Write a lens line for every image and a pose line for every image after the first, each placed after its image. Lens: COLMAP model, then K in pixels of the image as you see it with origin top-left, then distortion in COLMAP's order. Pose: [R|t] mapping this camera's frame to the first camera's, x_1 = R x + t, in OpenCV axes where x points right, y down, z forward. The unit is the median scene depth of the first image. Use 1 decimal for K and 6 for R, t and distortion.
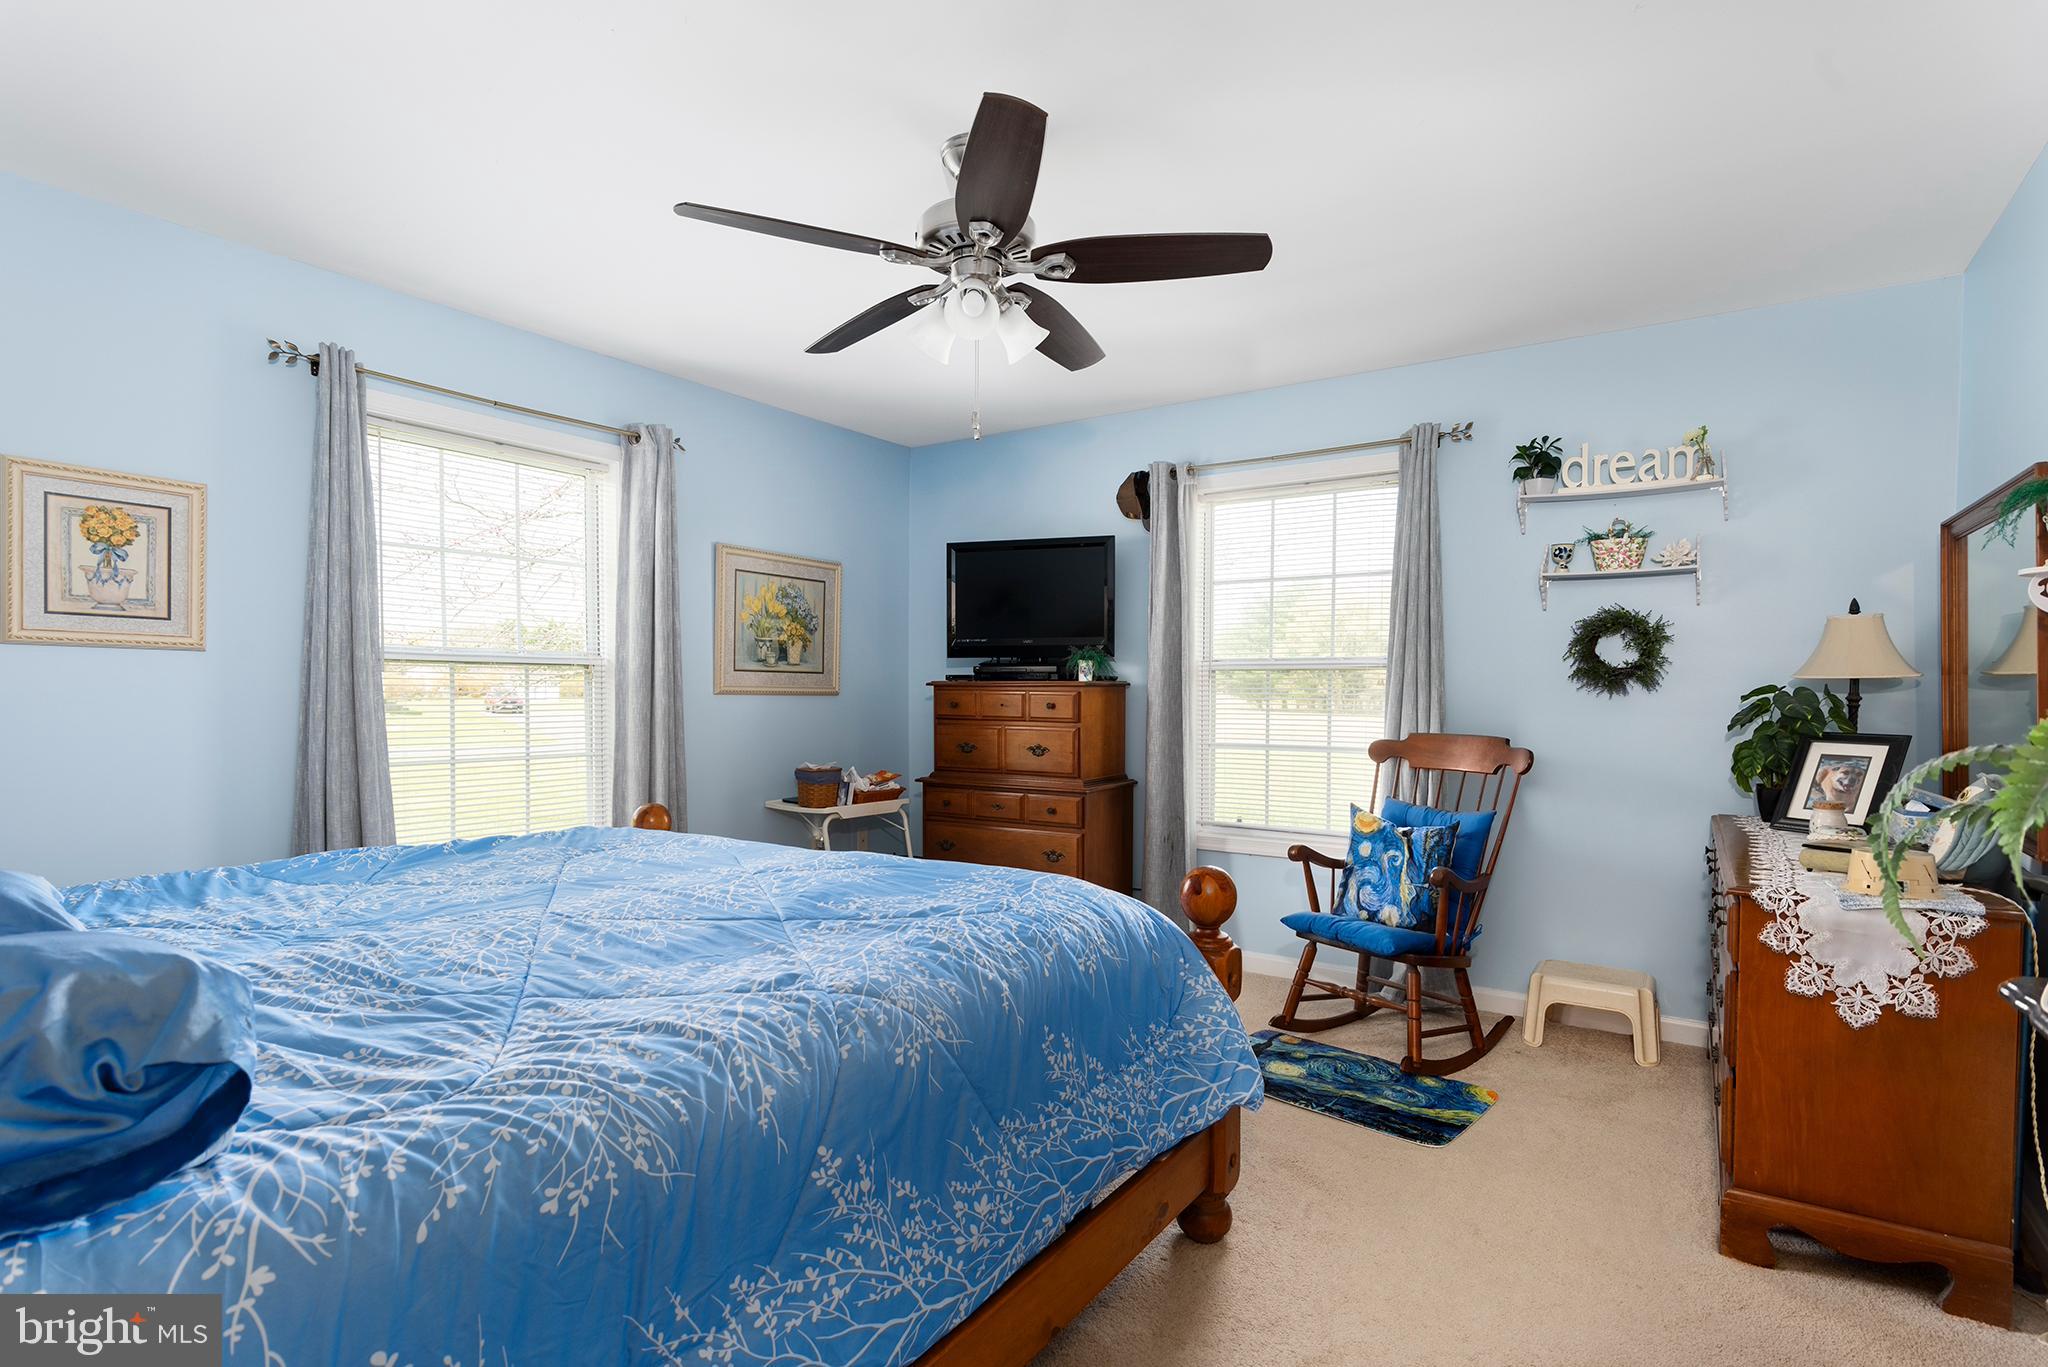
lens RADIAL K [[1017.0, 0, 1024.2], [0, 1017.0, 693.6], [0, 0, 1]] dist [0.001487, -0.000306]
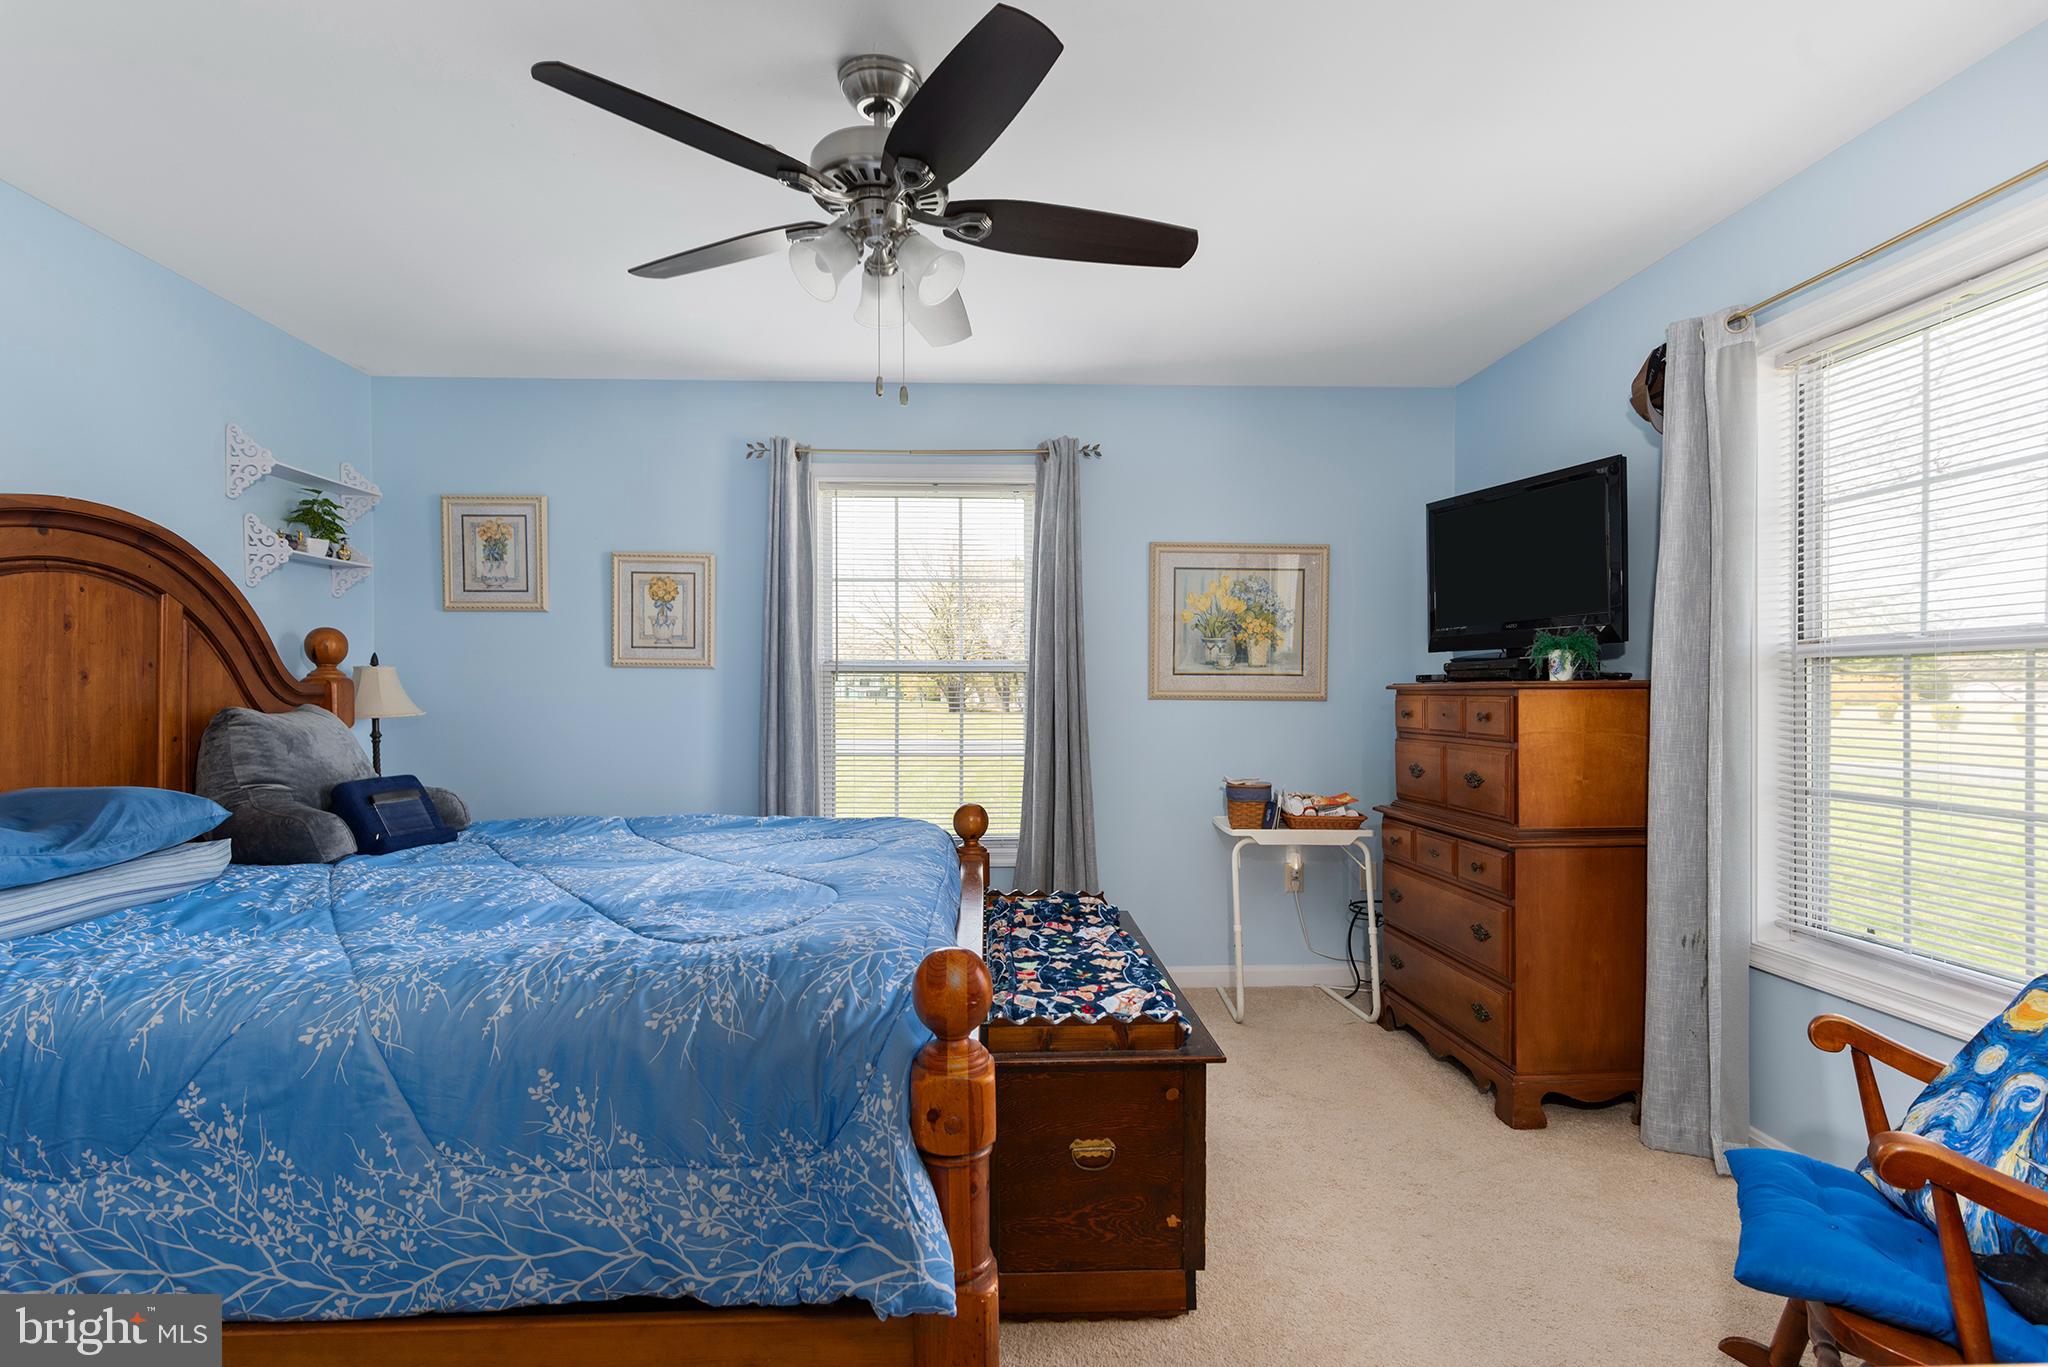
lens RADIAL K [[1017.0, 0, 1018.9], [0, 1017.0, 684.7], [0, 0, 1]] dist [0.001487, -0.000306]
pose [[0.588139, -0.009749, -0.808701, 0.737881], [-0.000841, 0.999919, -0.012666, -0.001596], [0.808759, 0.008130, 0.588083, 0.598476]]
